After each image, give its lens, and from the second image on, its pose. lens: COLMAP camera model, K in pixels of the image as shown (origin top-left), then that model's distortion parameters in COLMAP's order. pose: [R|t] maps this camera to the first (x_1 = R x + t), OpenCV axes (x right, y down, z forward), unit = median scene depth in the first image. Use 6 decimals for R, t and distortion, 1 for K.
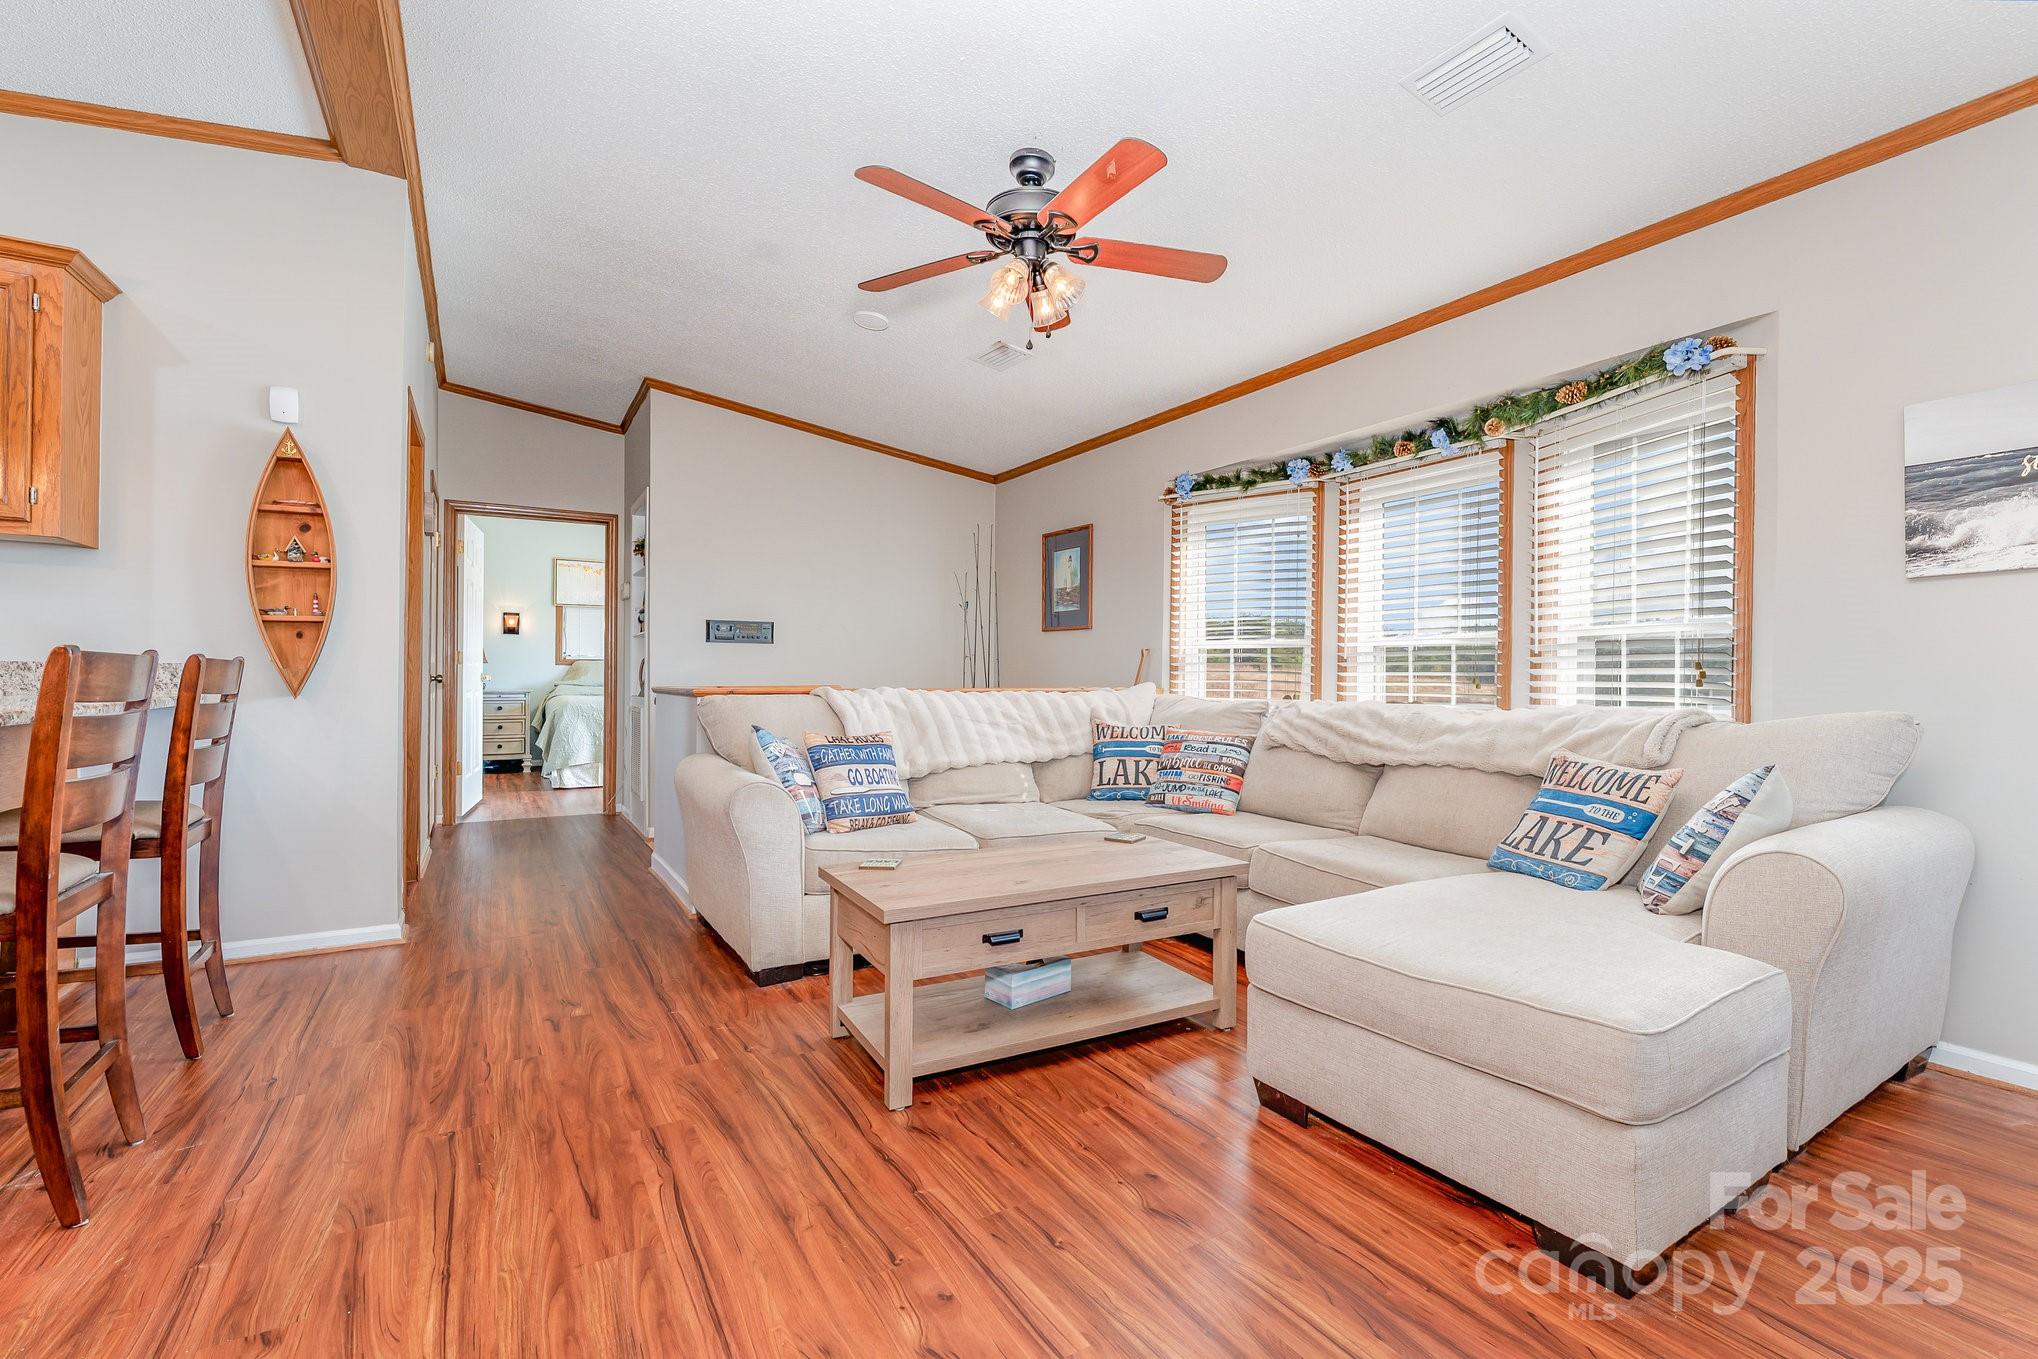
lens RADIAL K [[876.1, 0, 1023.5], [0, 876.1, 676.8], [0, 0, 1]] dist [-0.000494, 0.000546]
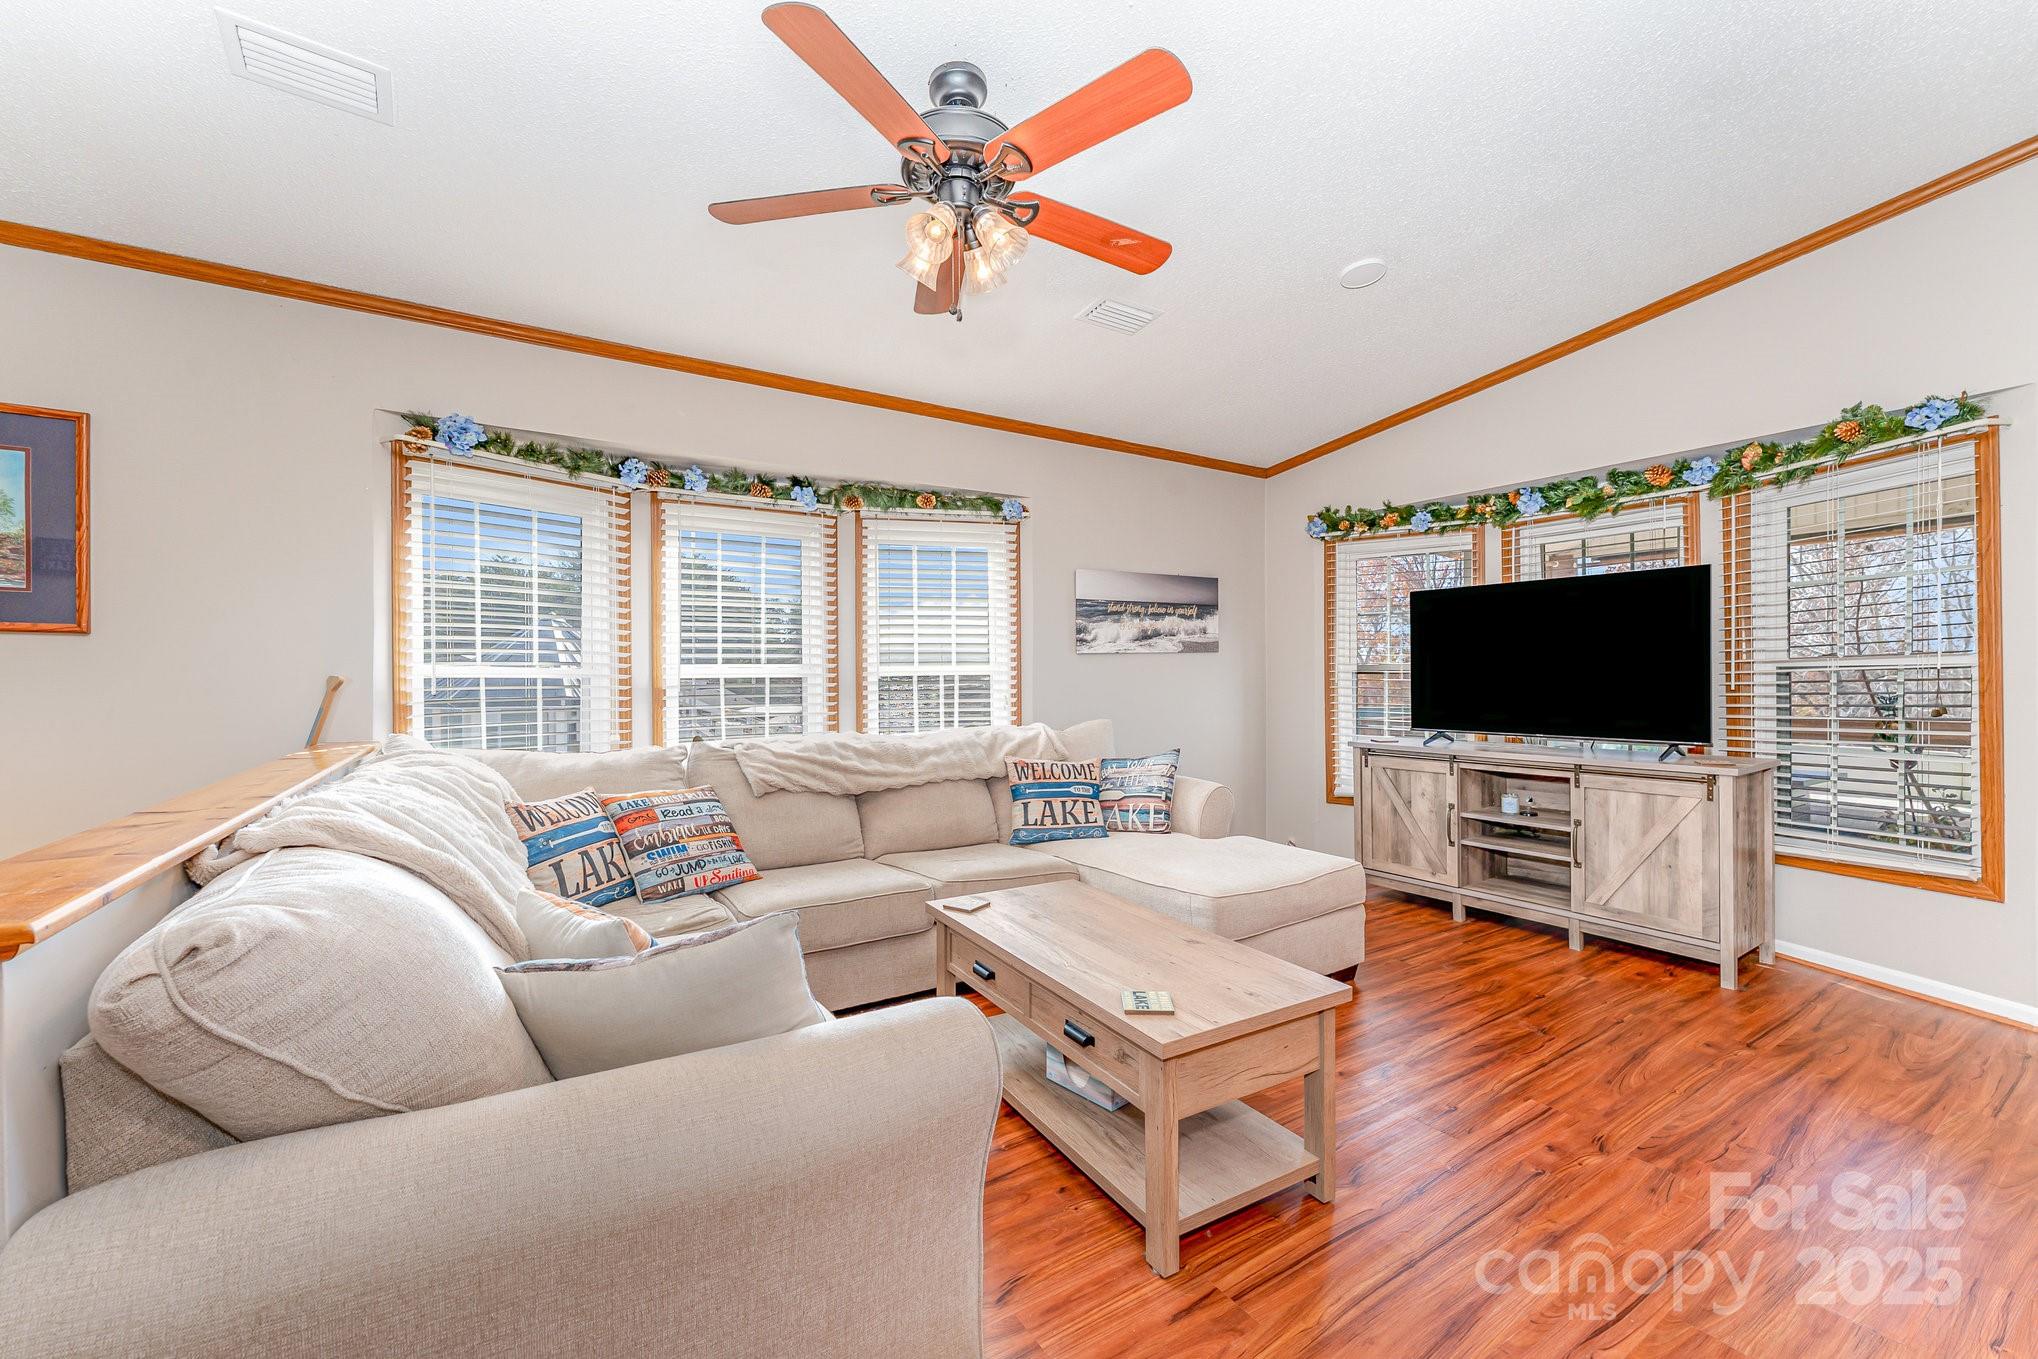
lens RADIAL K [[816.5, 0, 1029.8], [0, 816.5, 682.1], [0, 0, 1]] dist [-0.005615, 0.000473]
pose [[-0.030460, -0.015827, 0.999411, -0.684549], [0.004333, 0.999863, 0.015966, -0.057955], [-0.999527, 0.004817, -0.030387, 0.890527]]
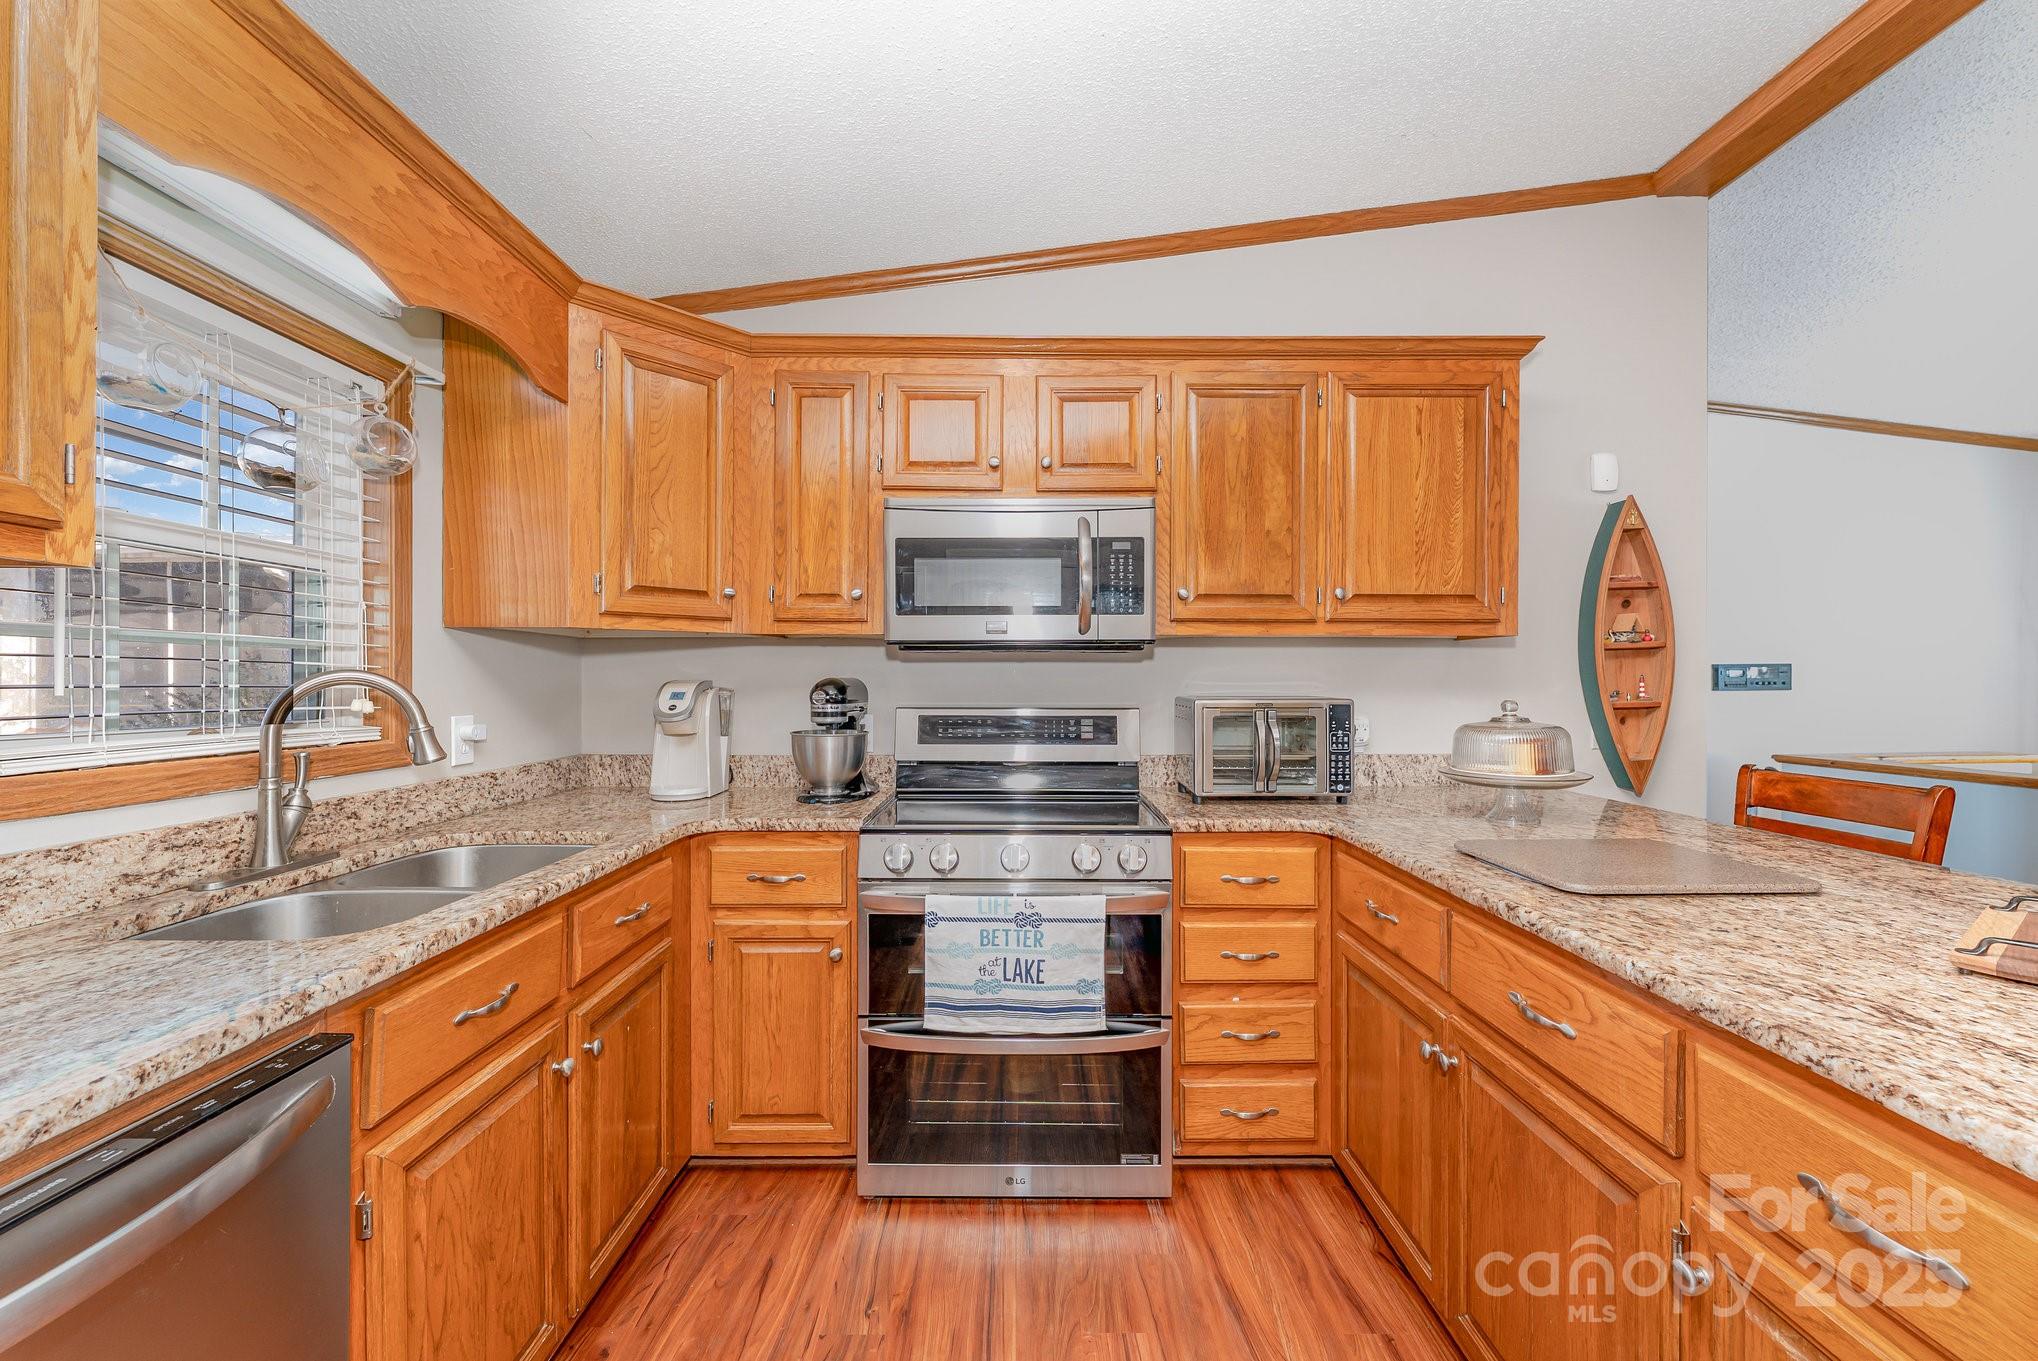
lens RADIAL K [[816.5, 0, 1016.6], [0, 816.5, 678.1], [0, 0, 1]] dist [-0.005615, 0.000473]
pose [[0.858700, -0.017743, -0.512172, -0.949256], [0.014679, 0.999842, -0.010027, -0.094538], [0.512269, 0.001092, 0.858825, -0.052591]]
